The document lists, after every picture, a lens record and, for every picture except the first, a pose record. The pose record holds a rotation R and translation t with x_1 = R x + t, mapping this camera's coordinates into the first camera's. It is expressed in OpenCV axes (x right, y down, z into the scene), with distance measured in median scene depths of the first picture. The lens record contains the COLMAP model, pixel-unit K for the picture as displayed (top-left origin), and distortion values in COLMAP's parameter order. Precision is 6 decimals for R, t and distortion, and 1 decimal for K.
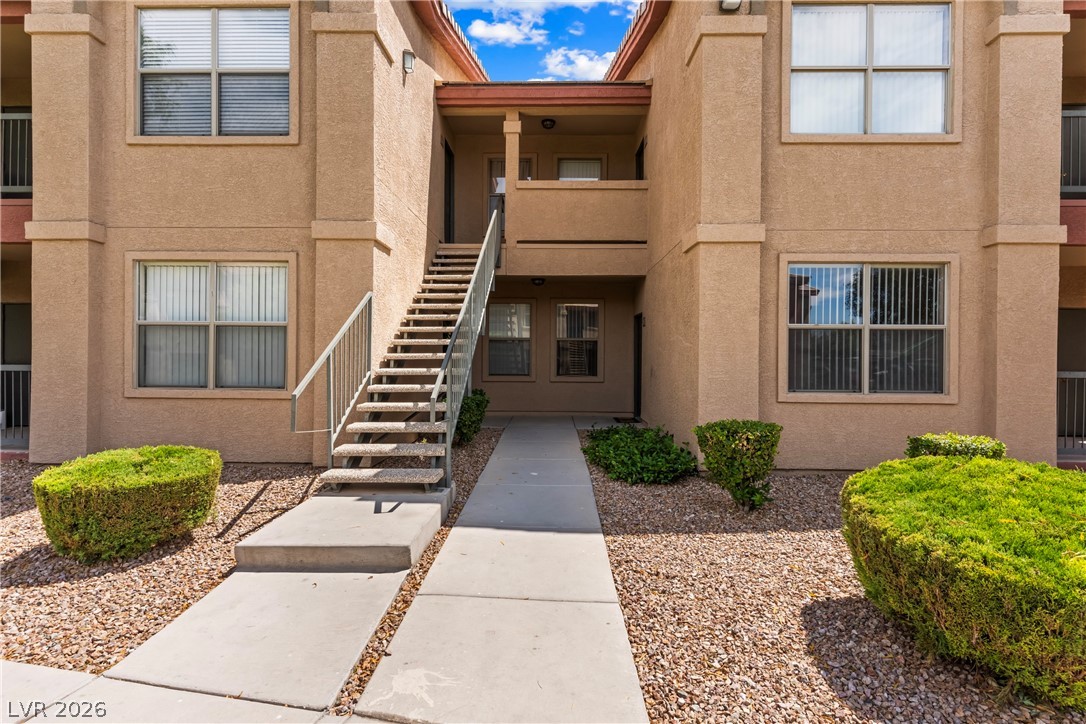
lens RADIAL K [[506.5, 0, 544.5], [0, 506.5, 354.9], [0, 0, 1]] dist [0.001552, 0.000052]
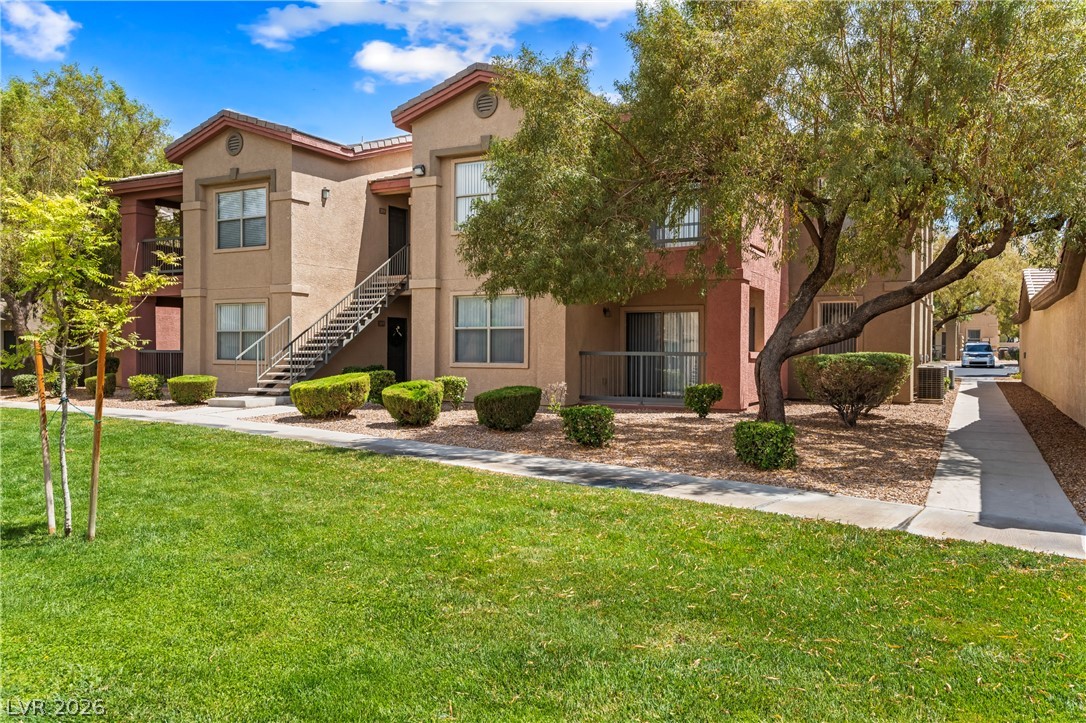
lens RADIAL K [[833.9, 0, 543.0], [0, 833.9, 361.5], [0, 0, 1]] dist [0.002391, 0.002424]
pose [[0.893454, 0.002289, -0.449148, 2.190420], [-0.004916, 0.999977, -0.004681, 0.081603], [0.449127, 0.006390, 0.893445, -1.684321]]
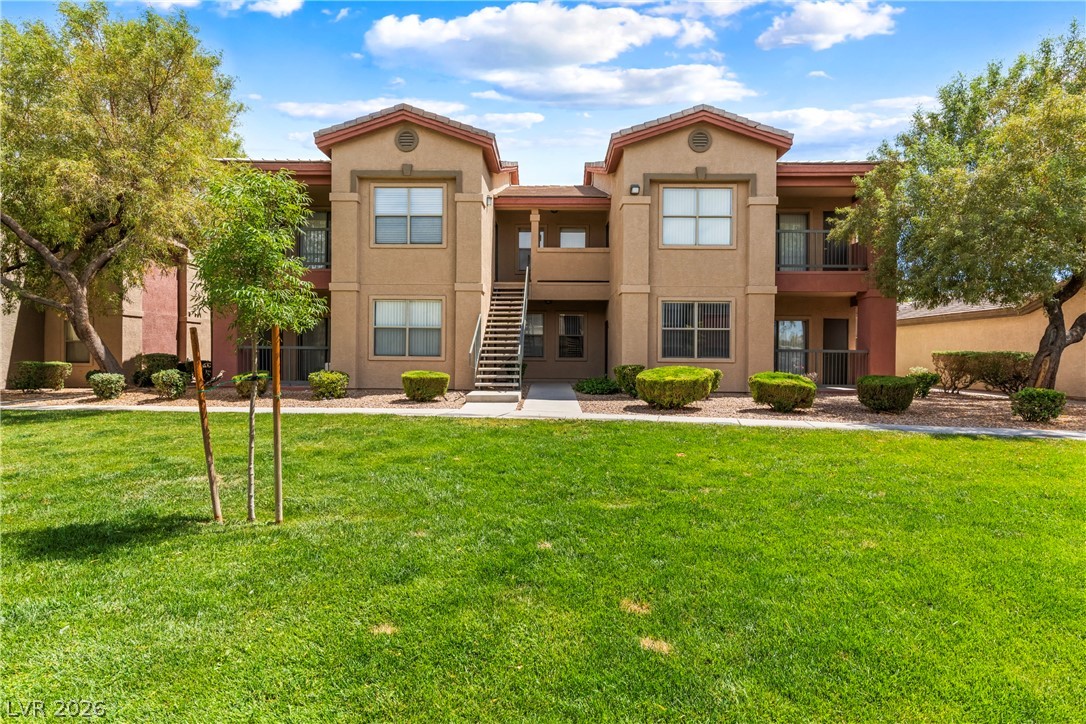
lens RADIAL K [[598.2, 0, 543.0], [0, 598.2, 362.0], [0, 0, 1]] dist [-0.001580, -0.000254]
pose [[0.999986, 0.000599, 0.005339, -0.068573], [-0.000636, 0.999975, 0.007025, 0.073325], [-0.005335, -0.007029, 0.999961, -1.666678]]
